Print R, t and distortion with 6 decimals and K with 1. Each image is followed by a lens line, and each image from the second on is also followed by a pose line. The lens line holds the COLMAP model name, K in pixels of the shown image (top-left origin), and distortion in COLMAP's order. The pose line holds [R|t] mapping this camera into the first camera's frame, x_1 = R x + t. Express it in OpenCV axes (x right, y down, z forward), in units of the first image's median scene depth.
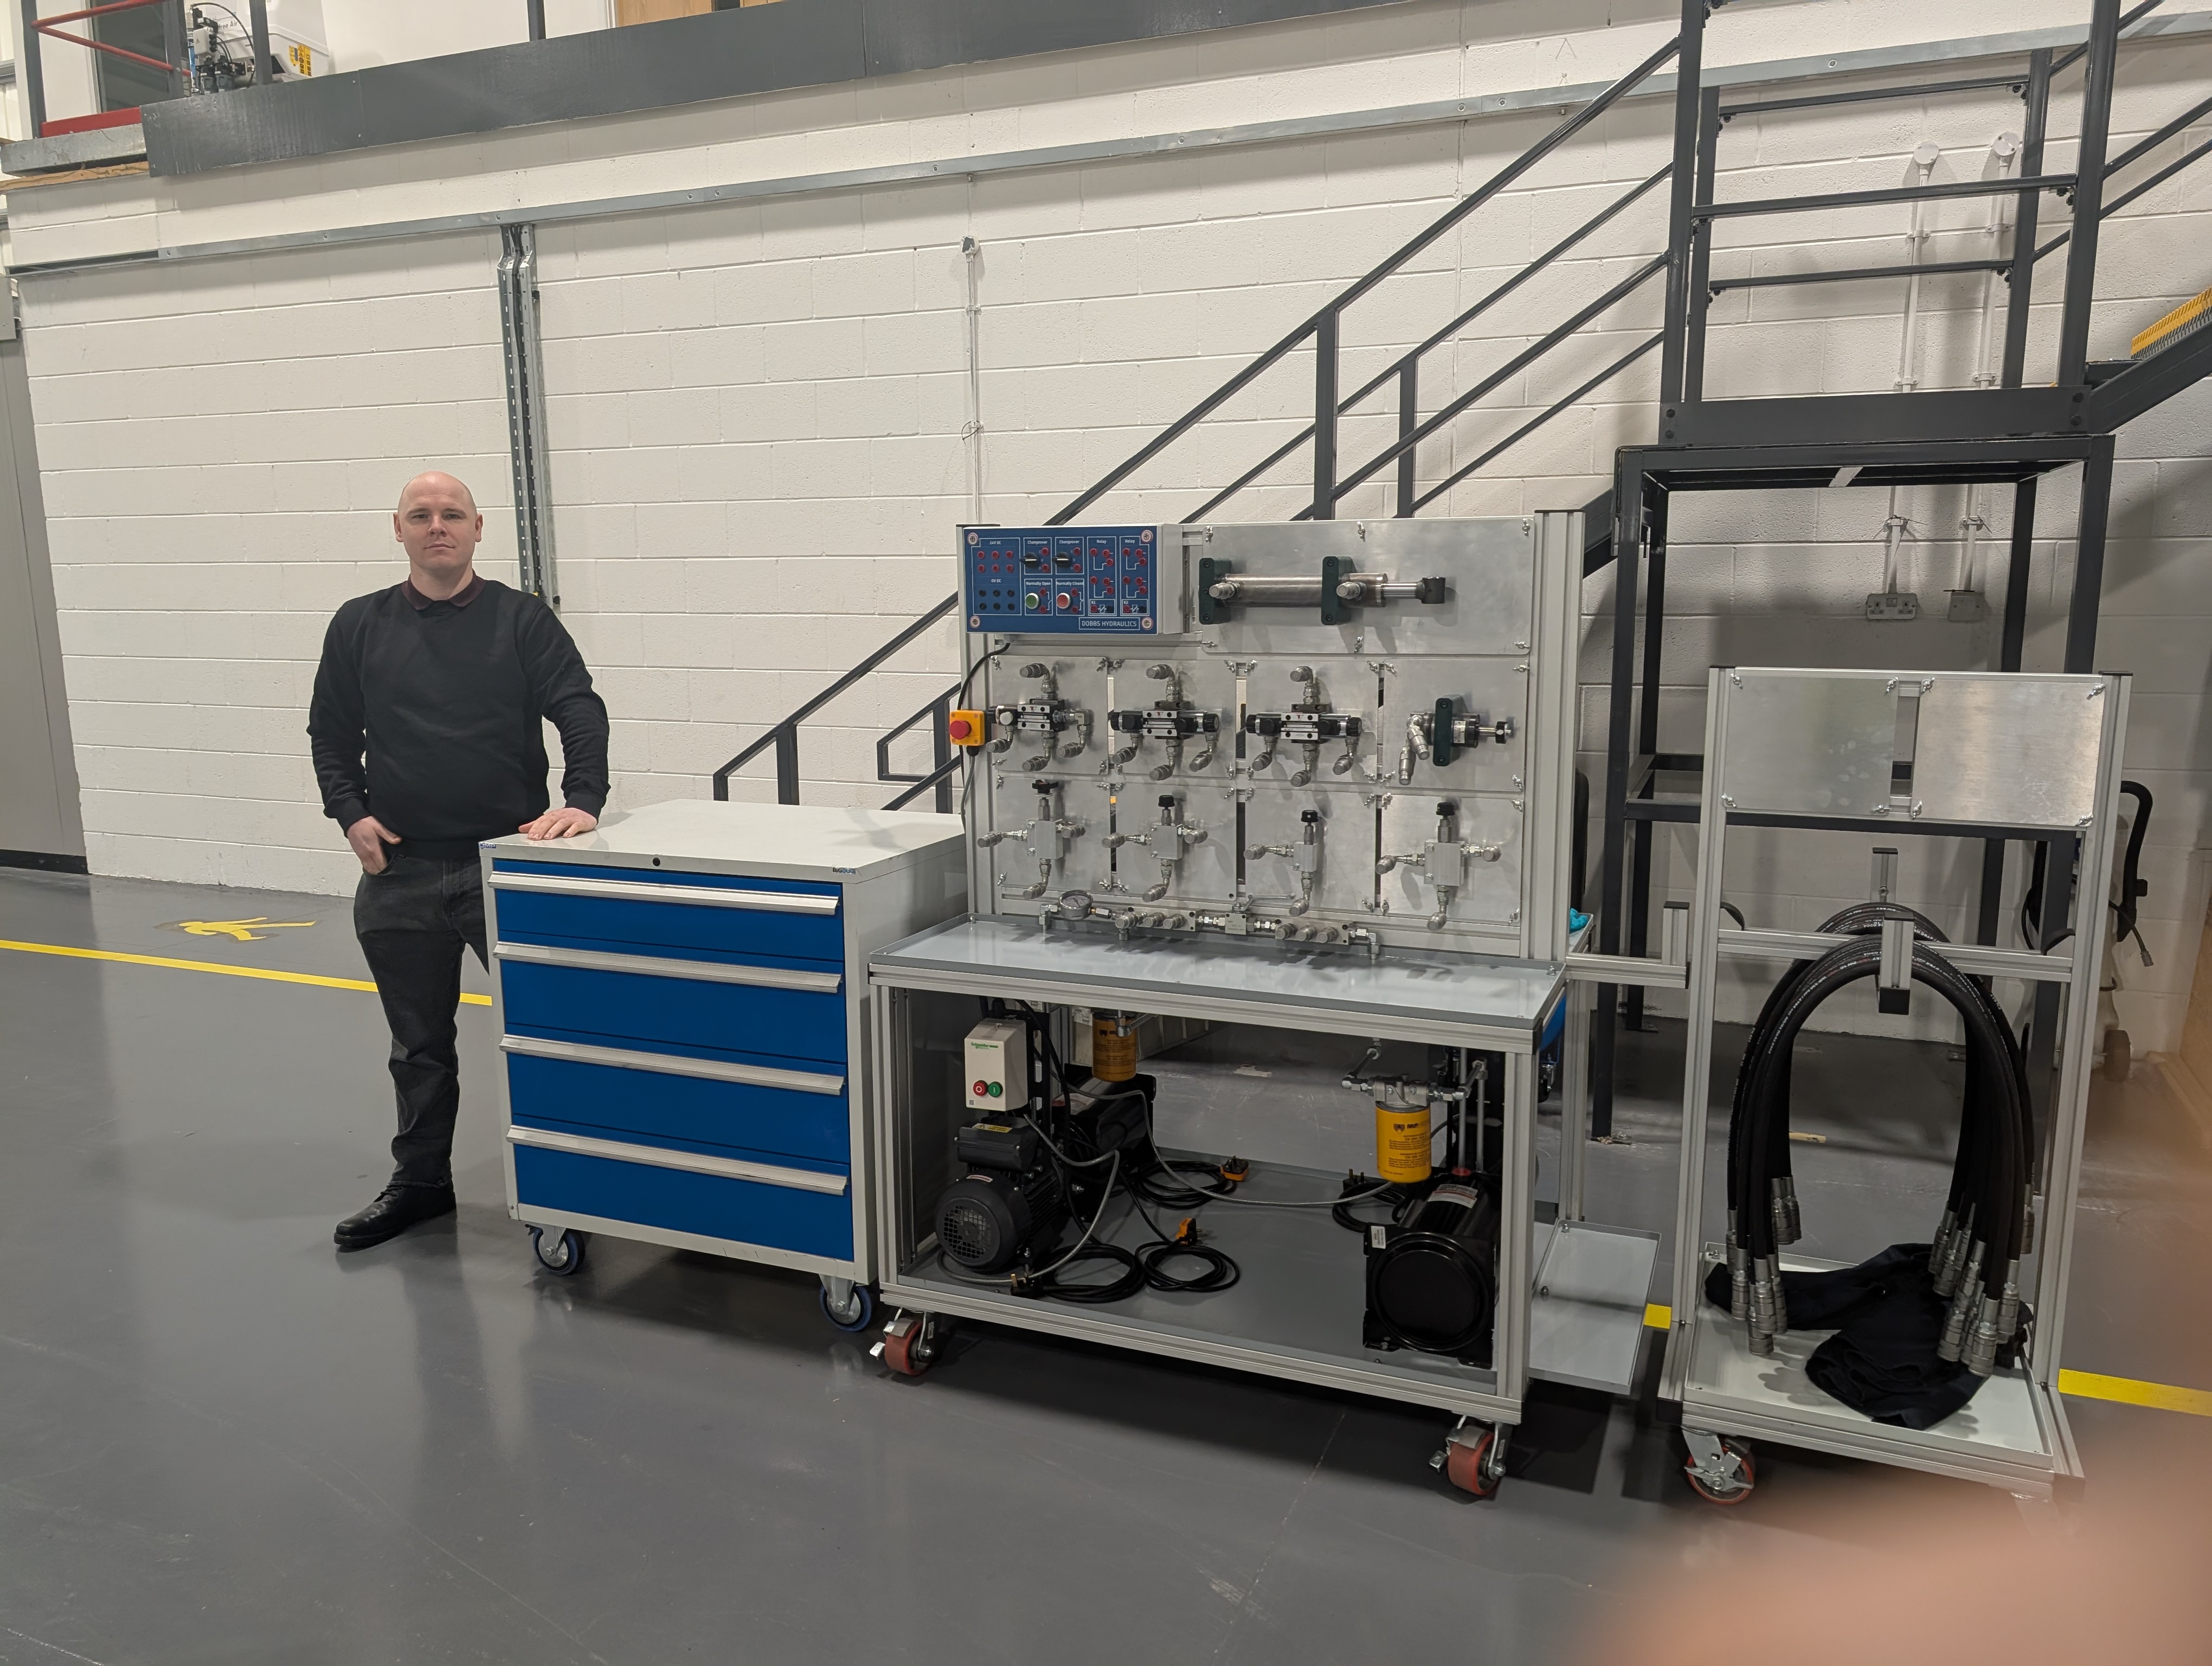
lens RADIAL K [[1585.4, 0, 1130.2], [0, 1585.4, 832.5], [0, 0, 1]] dist [0.010368, -0.004718]
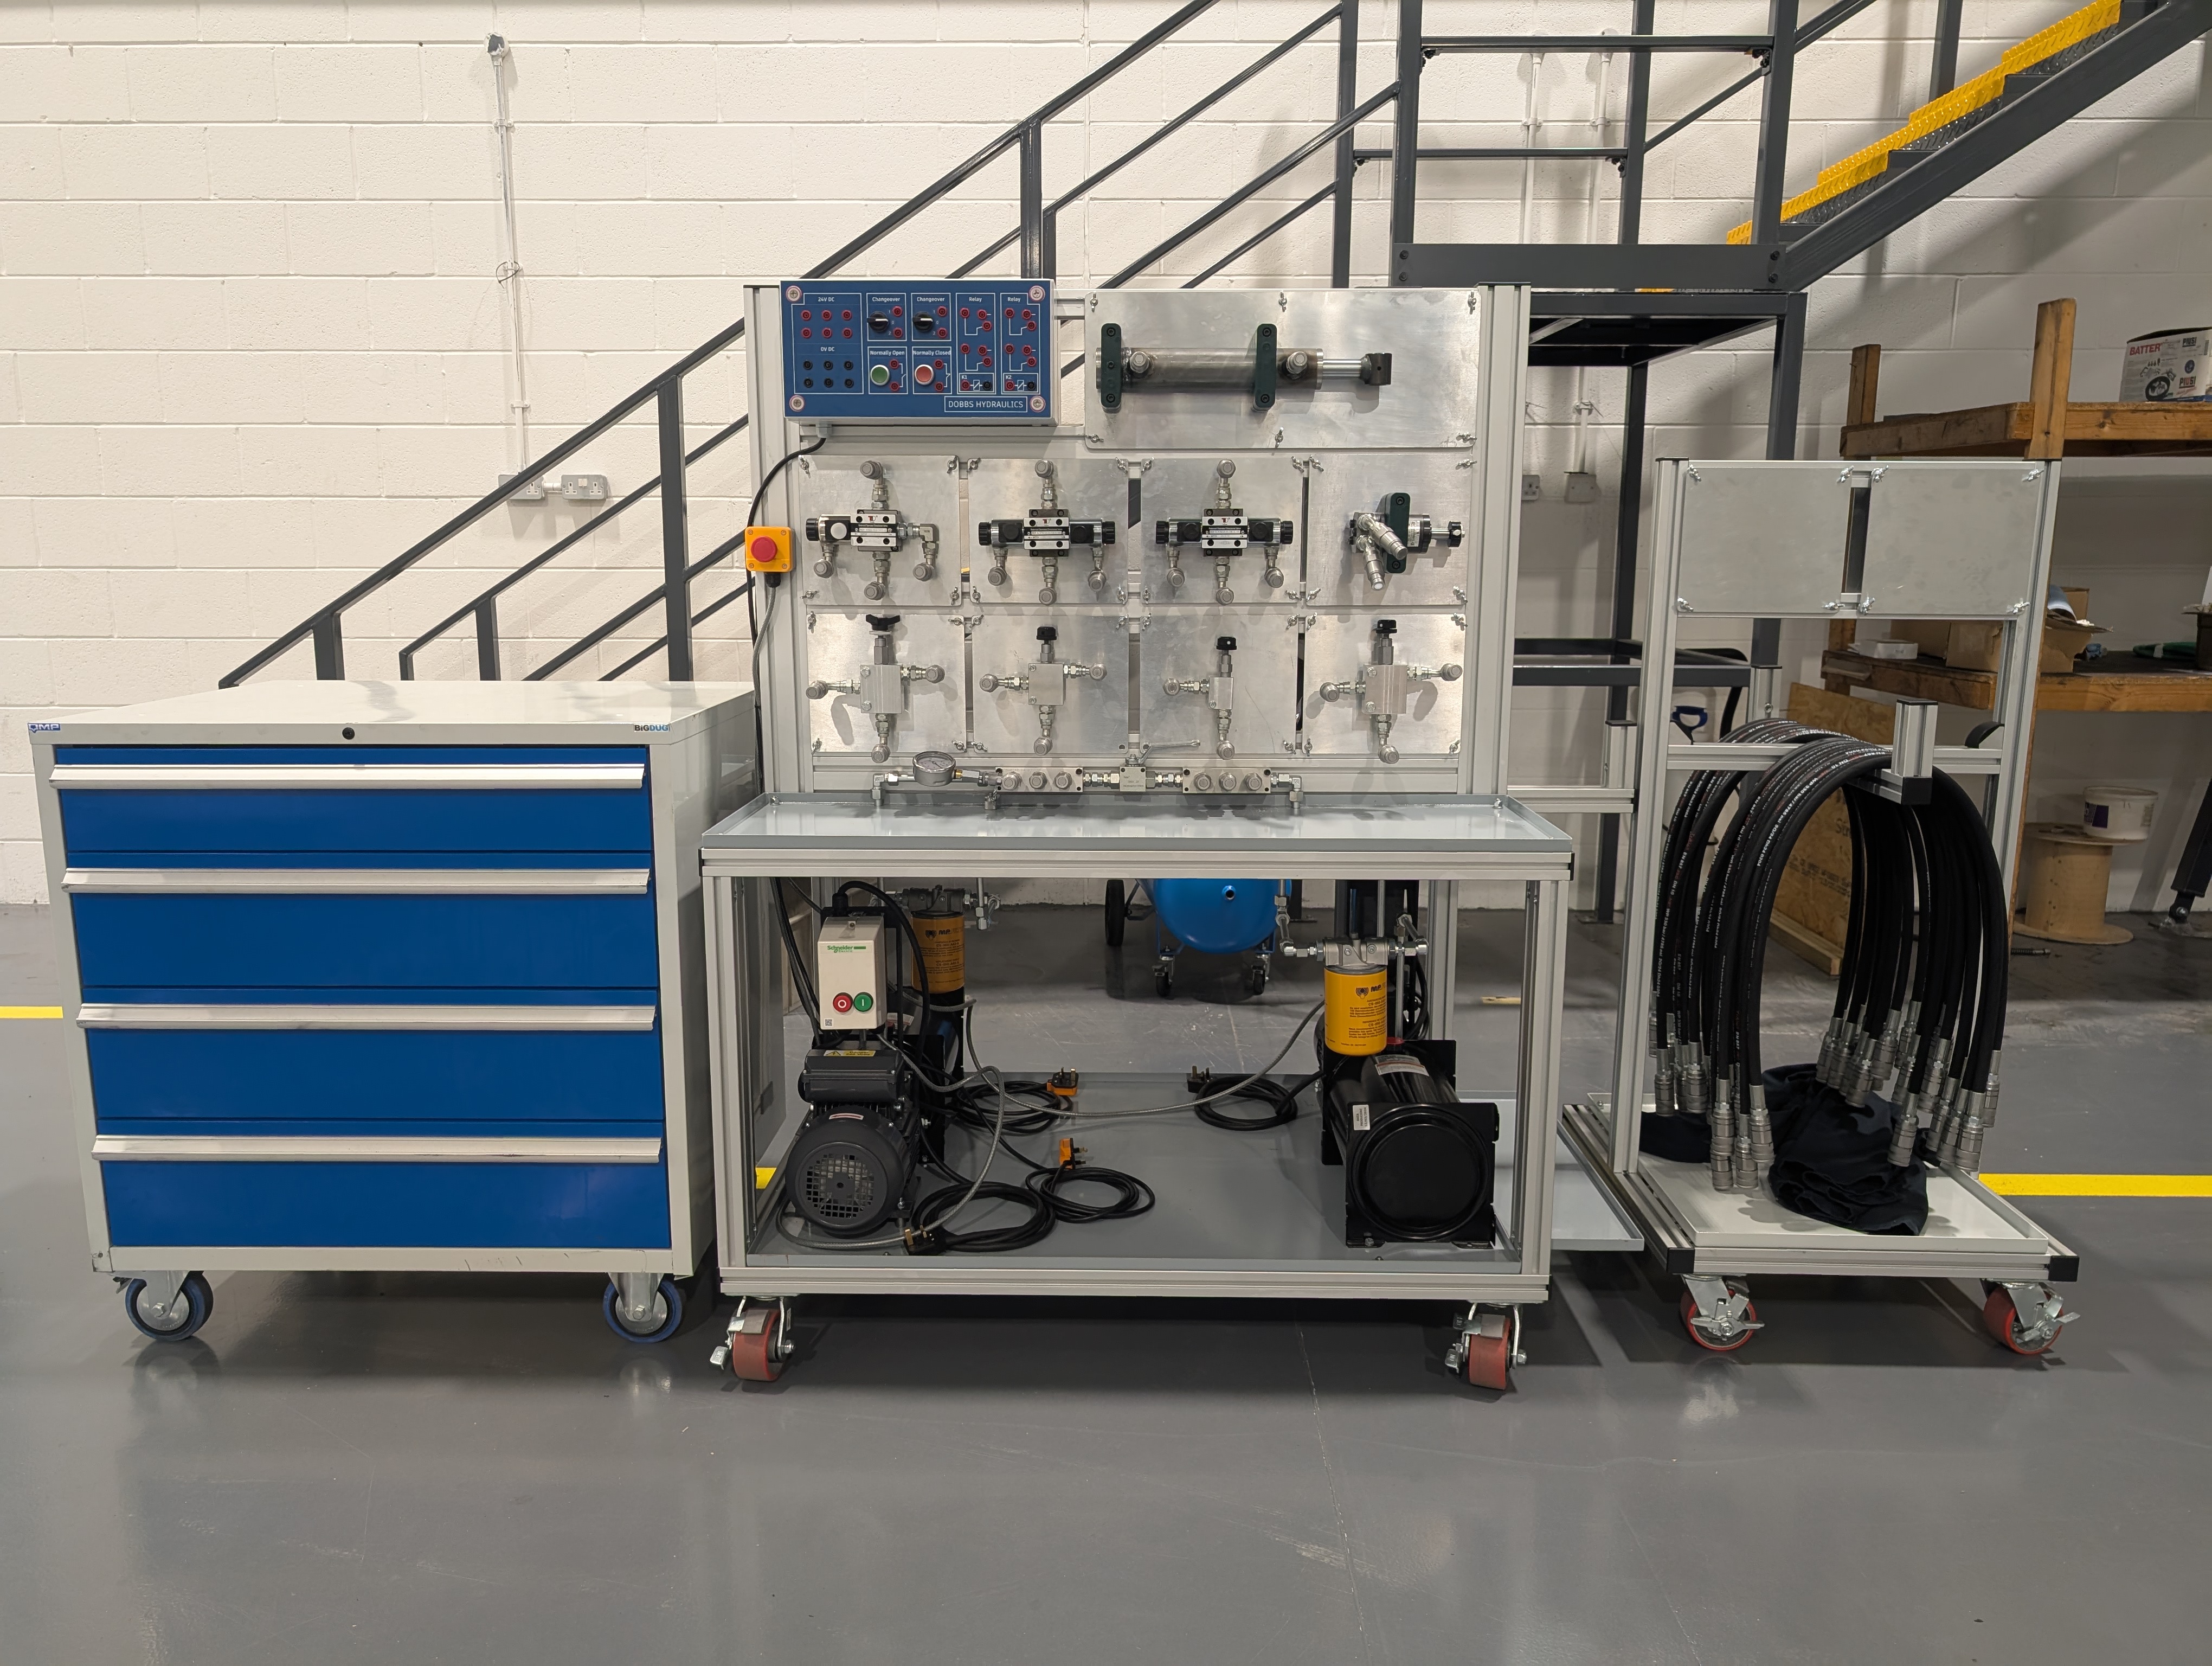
lens RADIAL K [[1590.7, 0, 1097.7], [0, 1590.7, 821.2], [0, 0, 1]] dist [0.003256, 0.002408]
pose [[0.931655, -0.054419, 0.359246, -0.244412], [0.050237, 0.998517, 0.020973, 0.059799], [-0.359854, -0.001493, 0.933007, 0.213272]]
